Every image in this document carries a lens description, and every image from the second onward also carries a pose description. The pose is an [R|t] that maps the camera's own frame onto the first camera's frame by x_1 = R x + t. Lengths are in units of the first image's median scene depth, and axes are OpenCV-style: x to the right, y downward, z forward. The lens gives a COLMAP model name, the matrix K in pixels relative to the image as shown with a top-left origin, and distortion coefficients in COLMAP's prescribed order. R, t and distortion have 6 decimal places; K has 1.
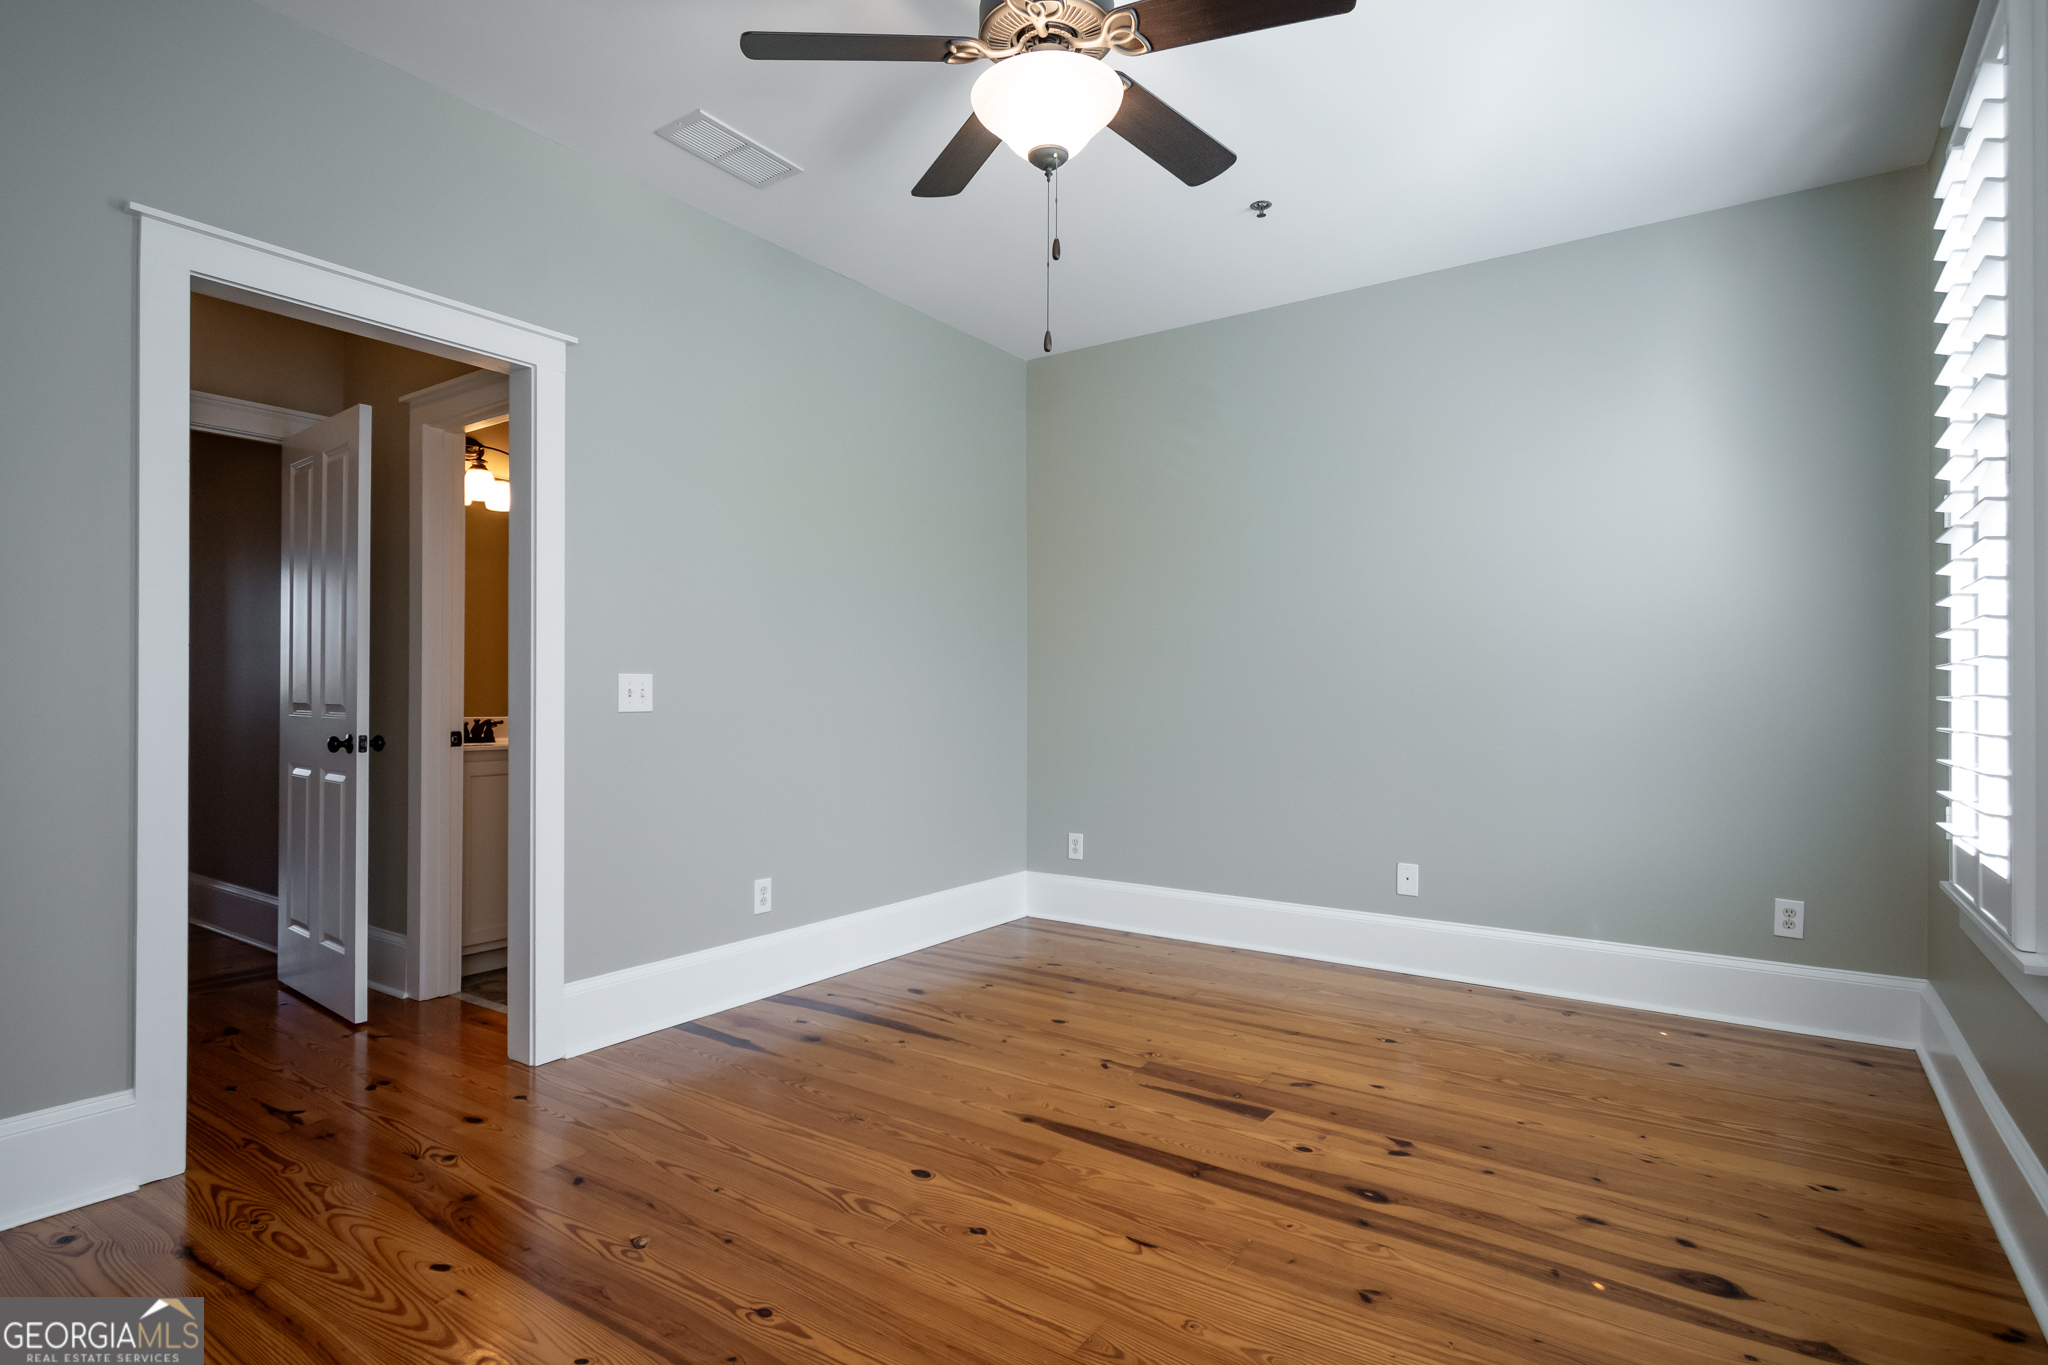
lens RADIAL K [[1004.5, 0, 1040.3], [0, 1004.5, 695.4], [0, 0, 1]] dist [0.007548, -0.004694]
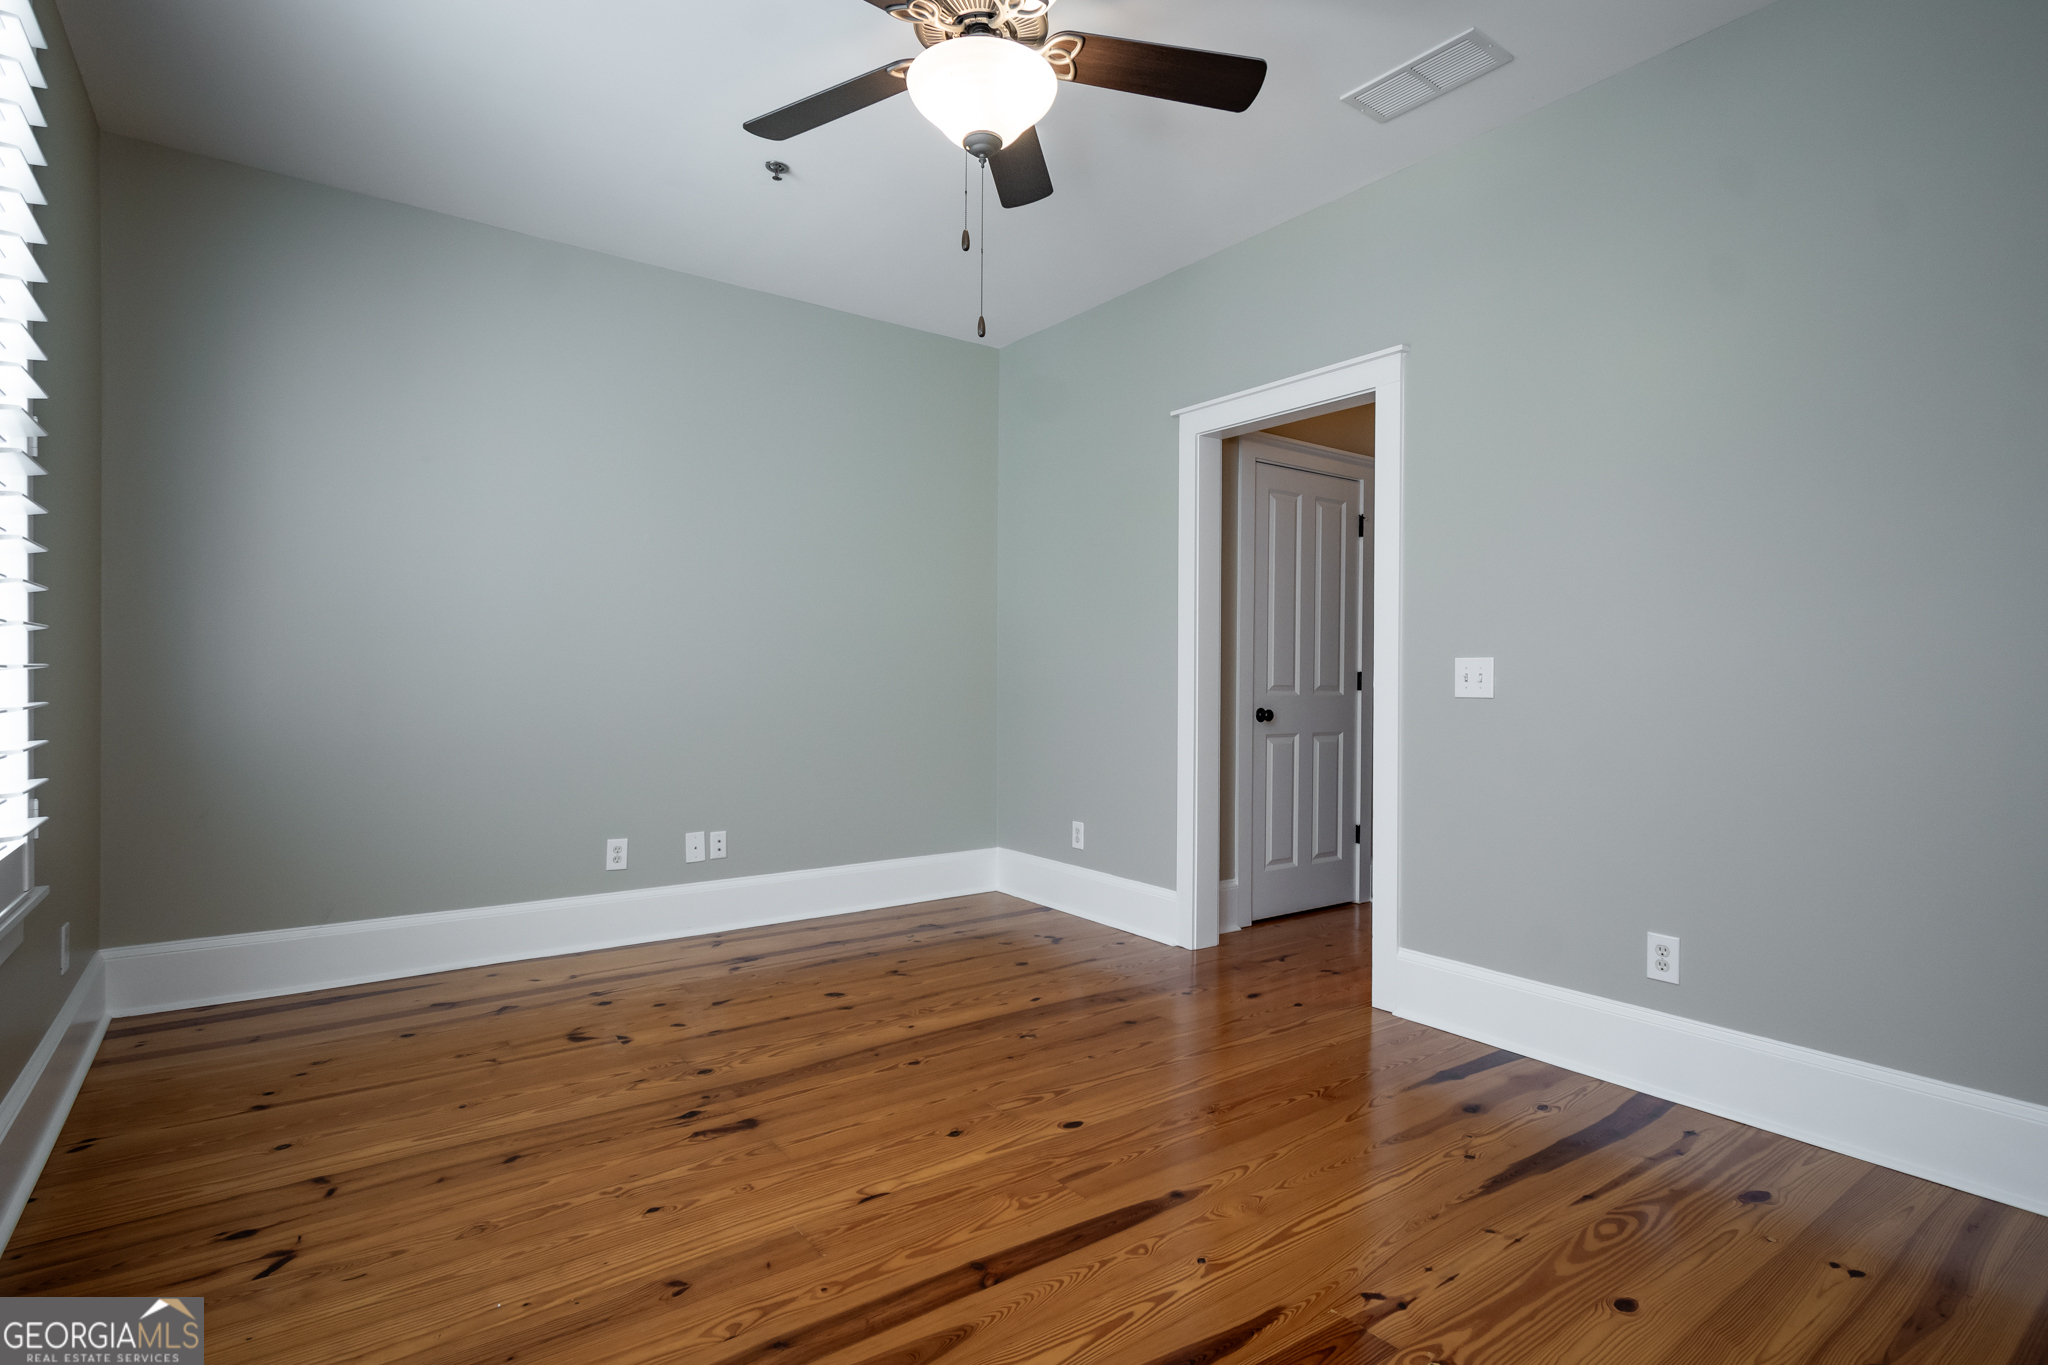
lens RADIAL K [[1004.5, 0, 1019.9], [0, 1004.5, 688.2], [0, 0, 1]] dist [0.007548, -0.004694]
pose [[-0.329180, 0.004452, -0.944257, 0.732713], [-0.006817, 0.999952, 0.007091, 0.005906], [0.944242, 0.008771, -0.329134, 1.051296]]
